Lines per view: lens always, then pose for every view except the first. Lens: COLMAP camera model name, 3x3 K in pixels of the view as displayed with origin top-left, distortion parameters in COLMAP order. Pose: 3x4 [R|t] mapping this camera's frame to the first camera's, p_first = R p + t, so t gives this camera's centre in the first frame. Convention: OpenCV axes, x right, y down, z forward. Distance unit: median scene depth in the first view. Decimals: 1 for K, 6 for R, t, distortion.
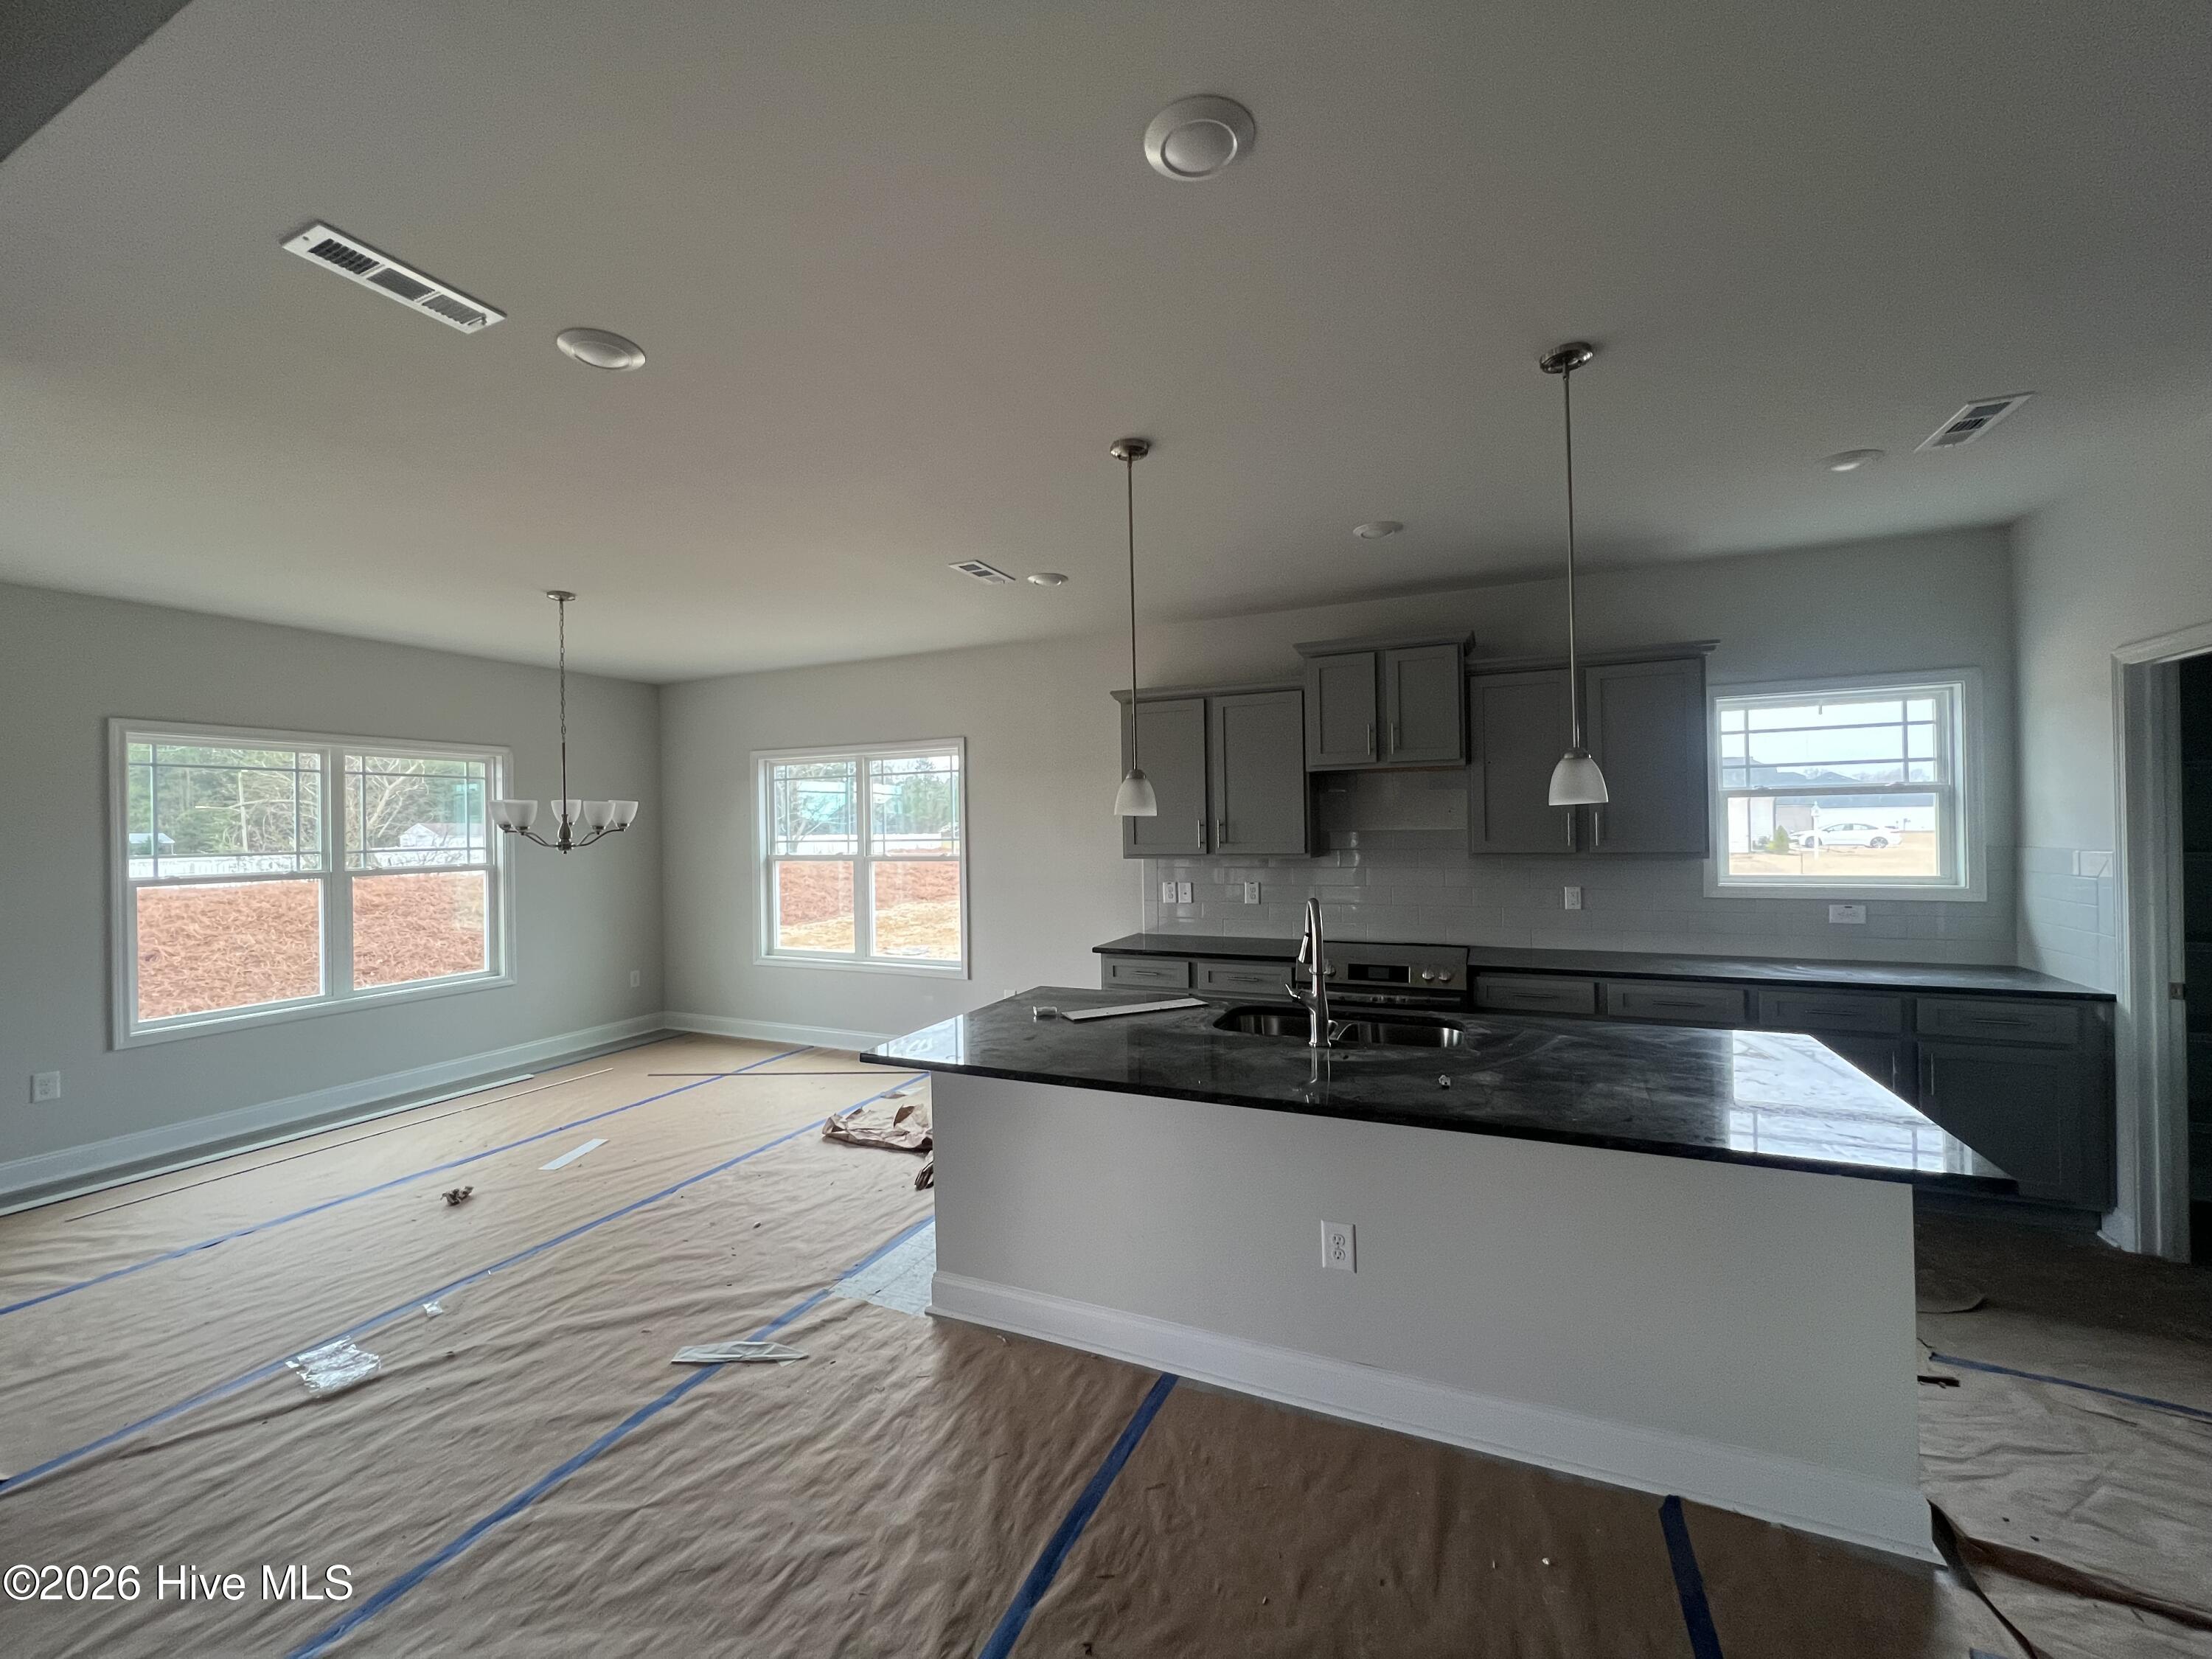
lens RADIAL K [[880.1, 0, 1090.7], [0, 880.1, 829.2], [0, 0, 1]] dist [-0.001242, 0.000412]
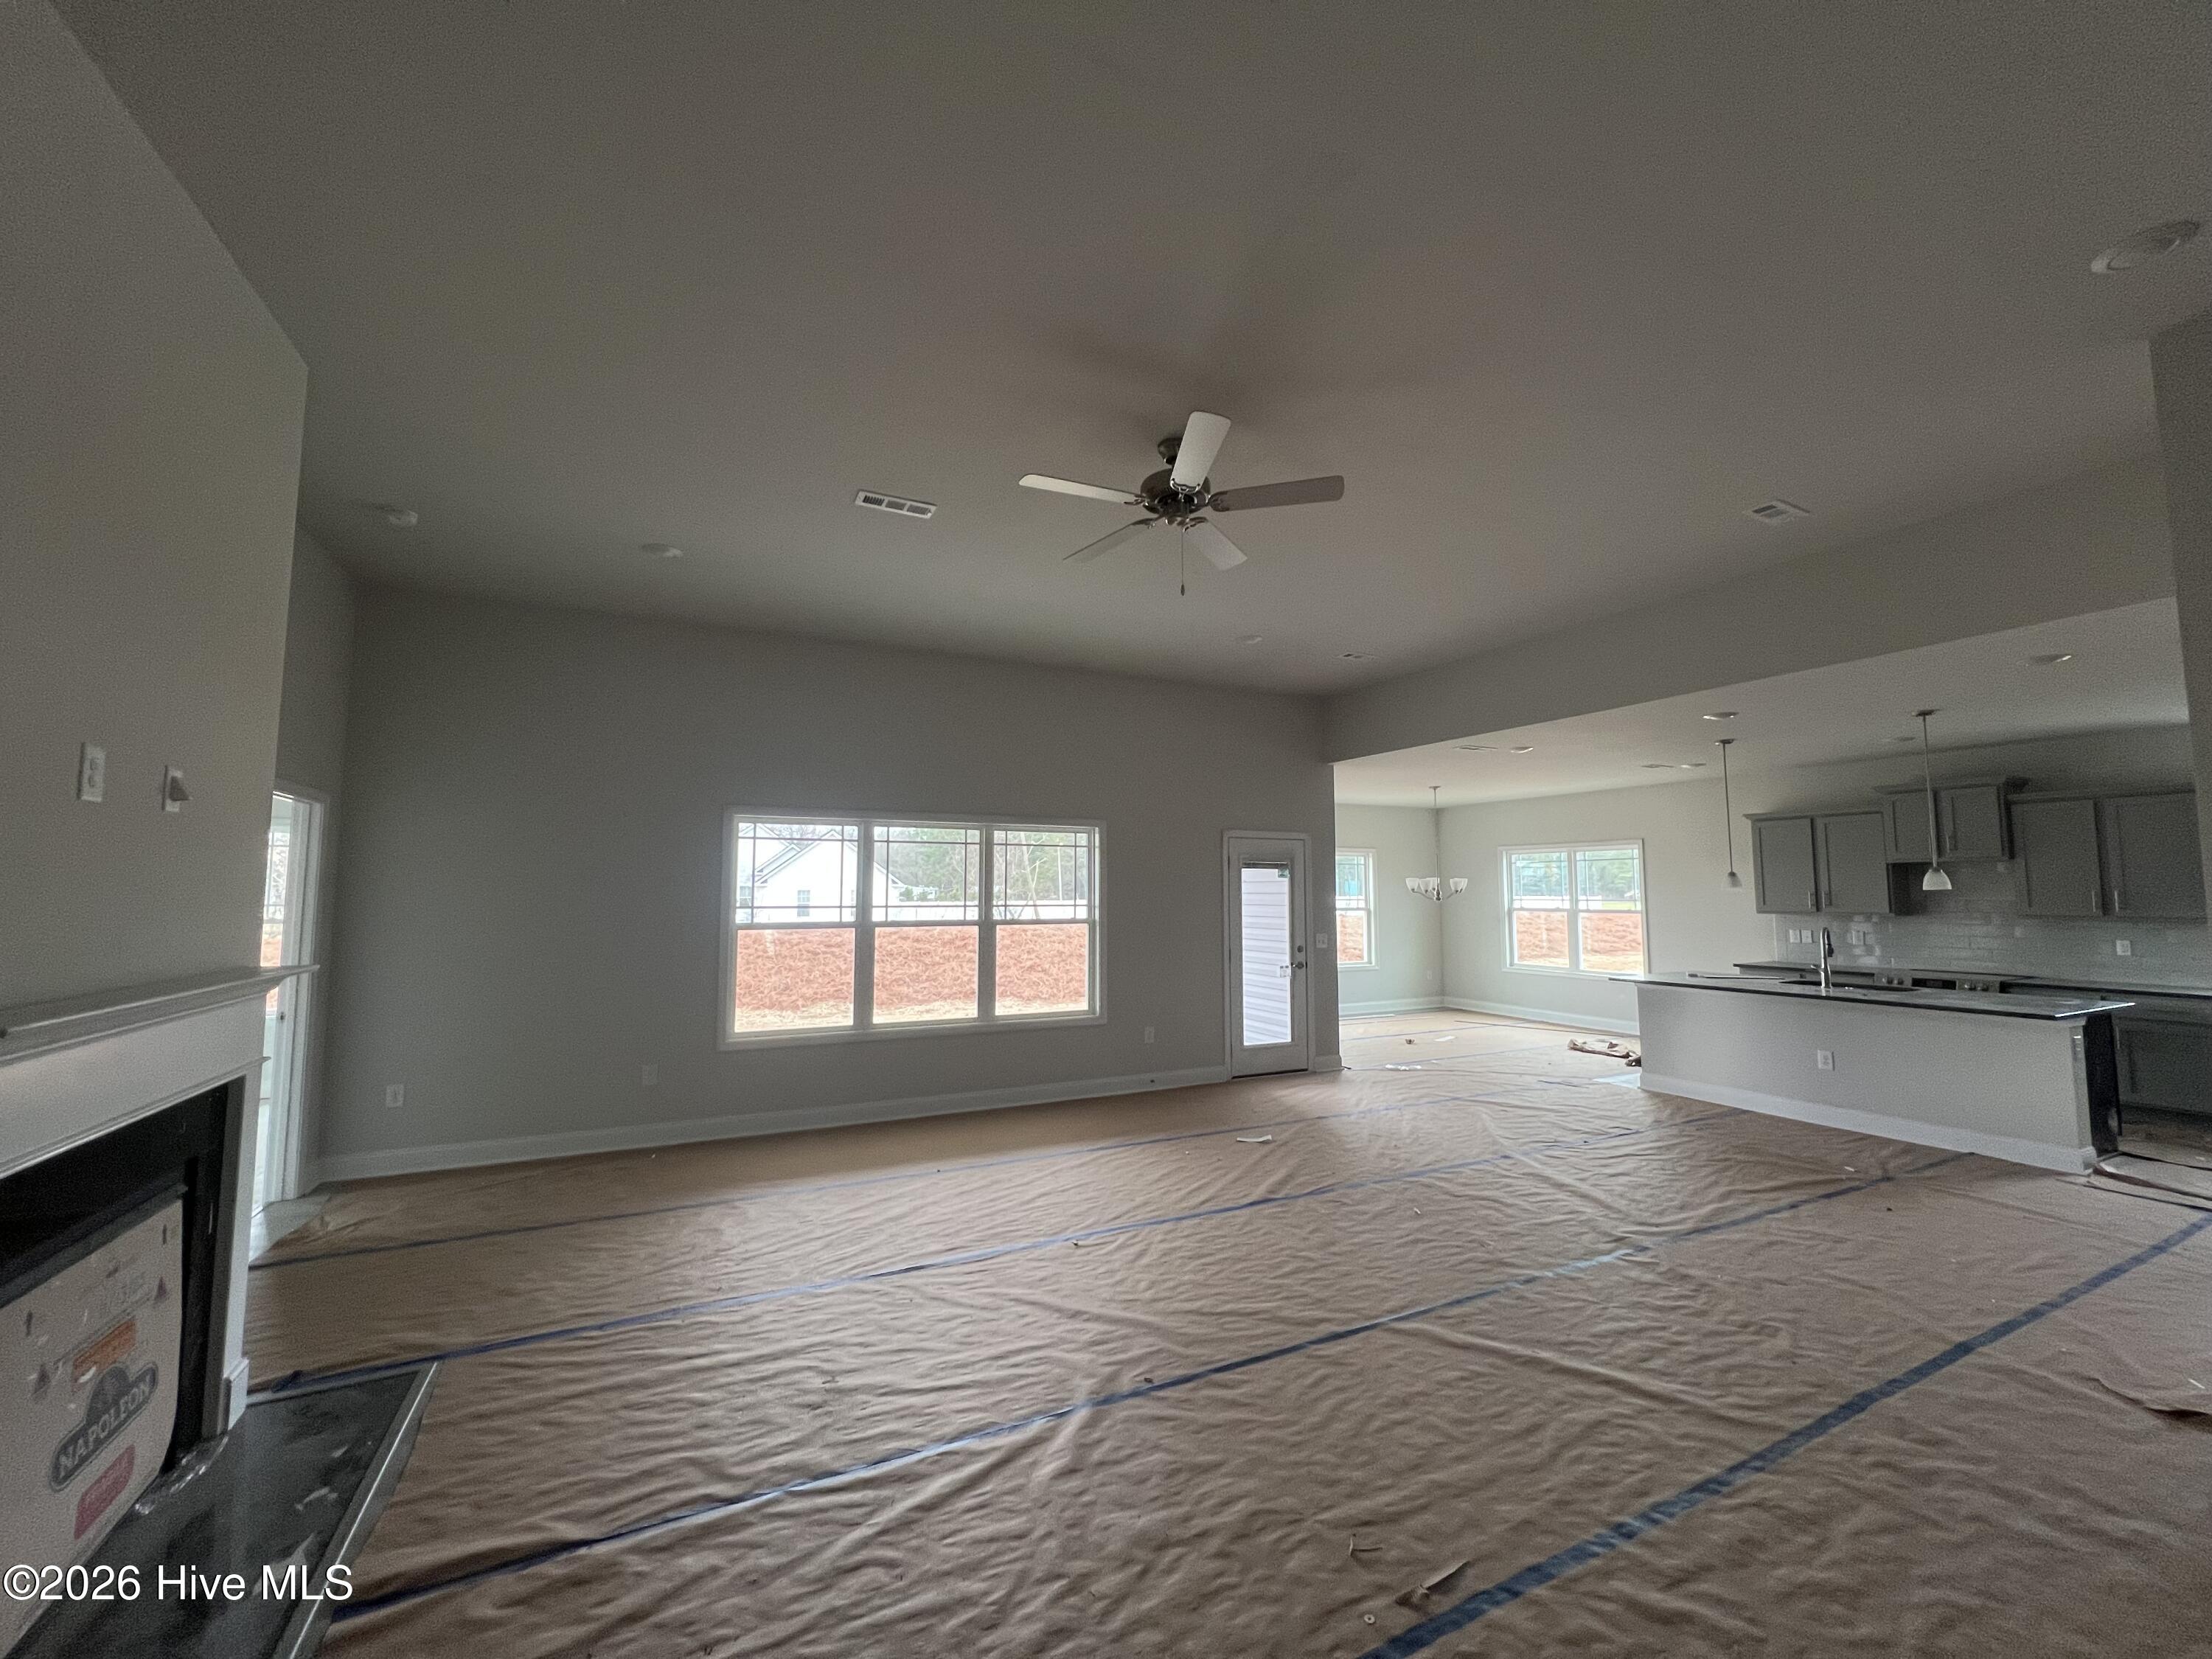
lens RADIAL K [[880.1, 0, 1092.3], [0, 880.1, 828.5], [0, 0, 1]] dist [-0.001242, 0.000412]
pose [[0.771380, -0.033663, -0.635484, 0.153027], [-0.008337, 0.997980, -0.062985, -0.014533], [0.636321, 0.053883, 0.769540, -1.283831]]
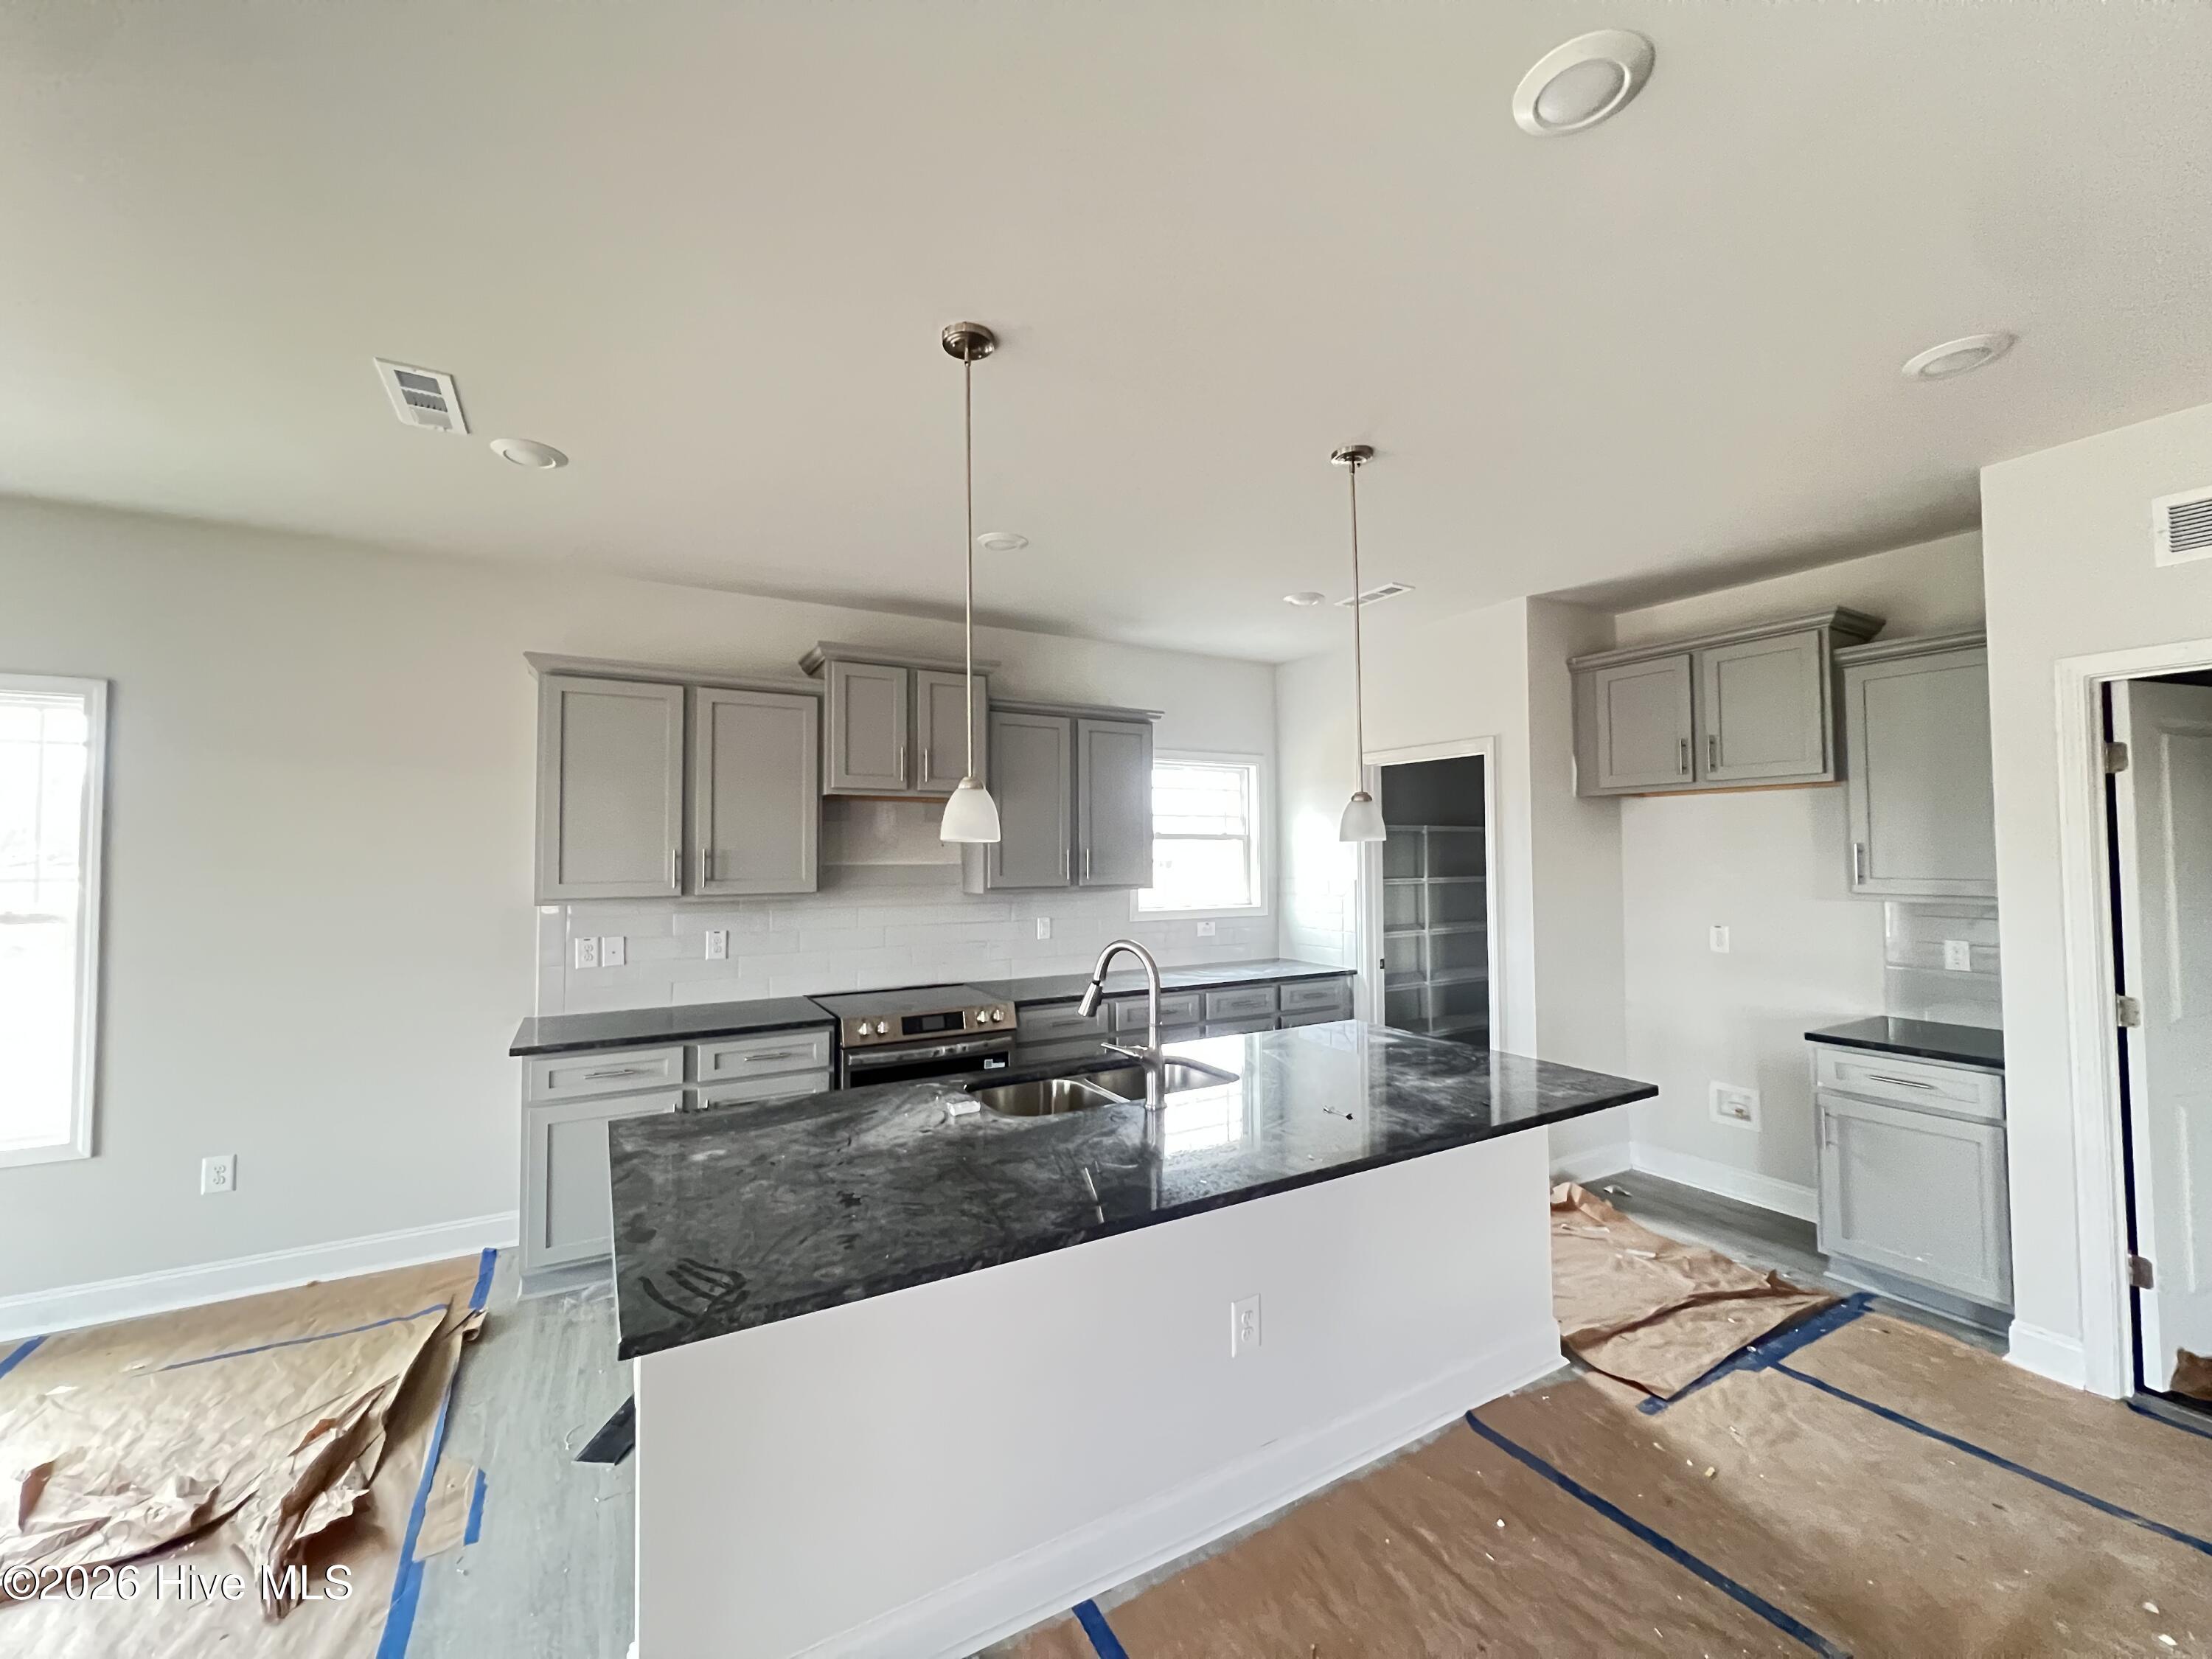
lens RADIAL K [[880.1, 0, 1105.8], [0, 880.1, 830.3], [0, 0, 1]] dist [-0.001242, 0.000412]
pose [[0.583562, 0.036926, 0.811229, -0.290256], [-0.003223, 0.999063, -0.043158, 0.004326], [-0.812062, 0.022570, 0.583134, 0.306687]]
